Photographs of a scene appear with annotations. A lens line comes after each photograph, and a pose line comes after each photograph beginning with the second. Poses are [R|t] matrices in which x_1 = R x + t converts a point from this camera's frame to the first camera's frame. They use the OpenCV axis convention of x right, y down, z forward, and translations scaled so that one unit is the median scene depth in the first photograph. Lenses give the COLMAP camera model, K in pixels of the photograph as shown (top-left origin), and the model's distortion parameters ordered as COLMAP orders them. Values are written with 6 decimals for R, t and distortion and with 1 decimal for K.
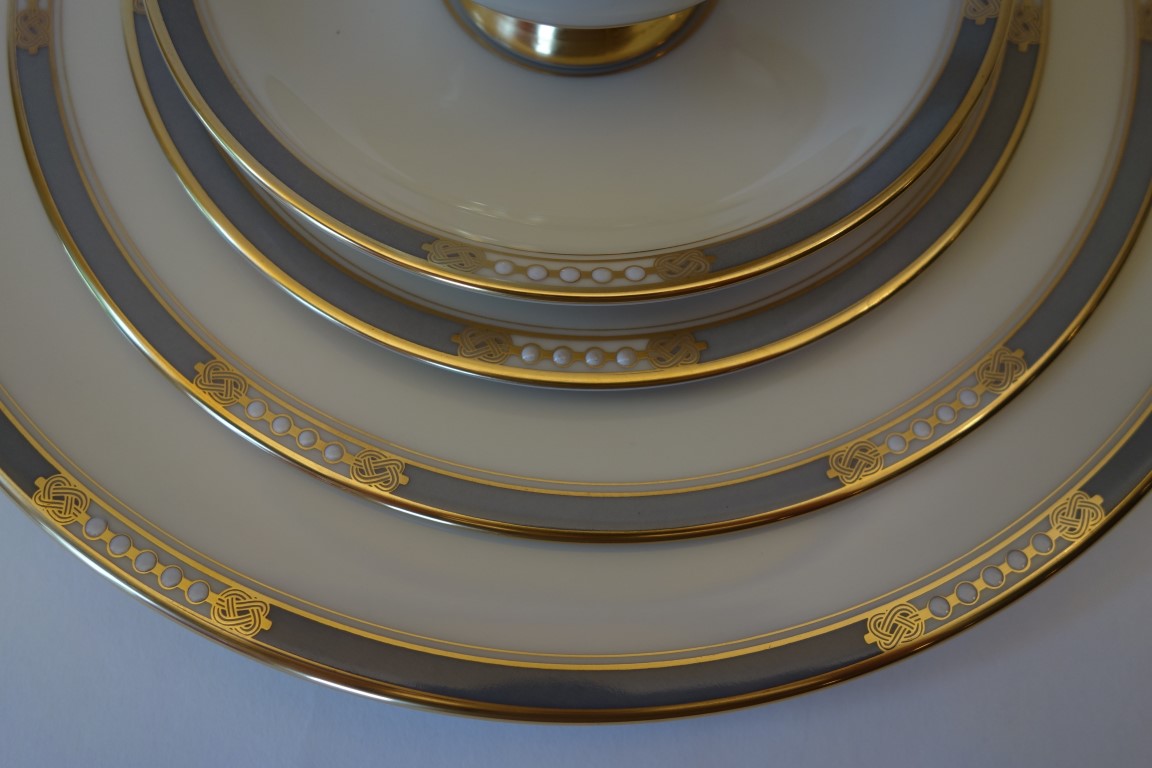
lens RADIAL K [[873.2, 0, 569.9], [0, 873.2, 376.1], [0, 0, 1]] dist [0.024806, -0.015986]
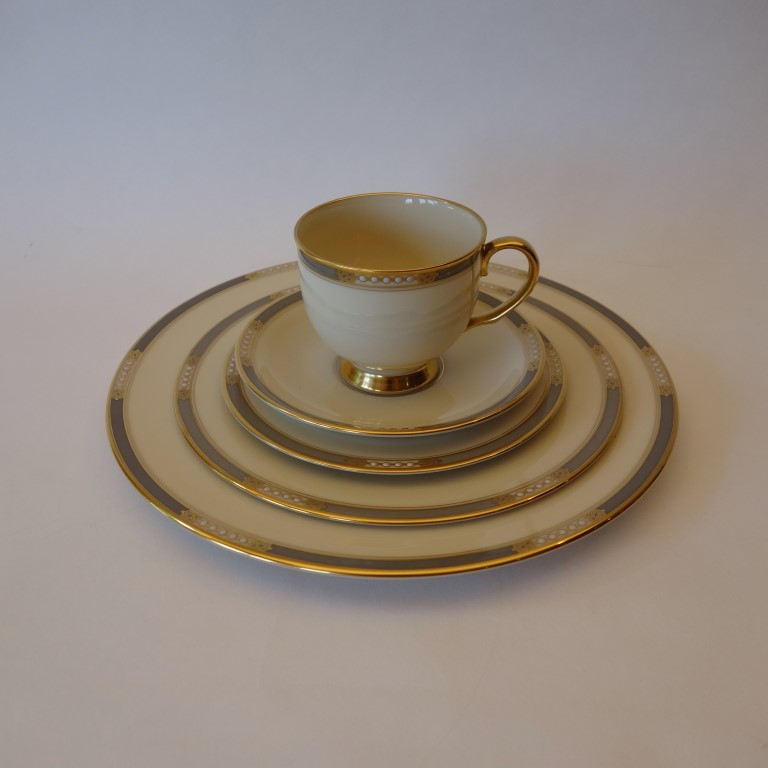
lens RADIAL K [[877.5, 0, 375.7], [0, 877.5, 381.7], [0, 0, 1]] dist [-0.025854, 0.000000]
pose [[0.999536, -0.028802, -0.009862, -0.007212], [0.015275, 0.754689, -0.655905, 1.475795], [0.026334, 0.655450, 0.754779, -1.121383]]
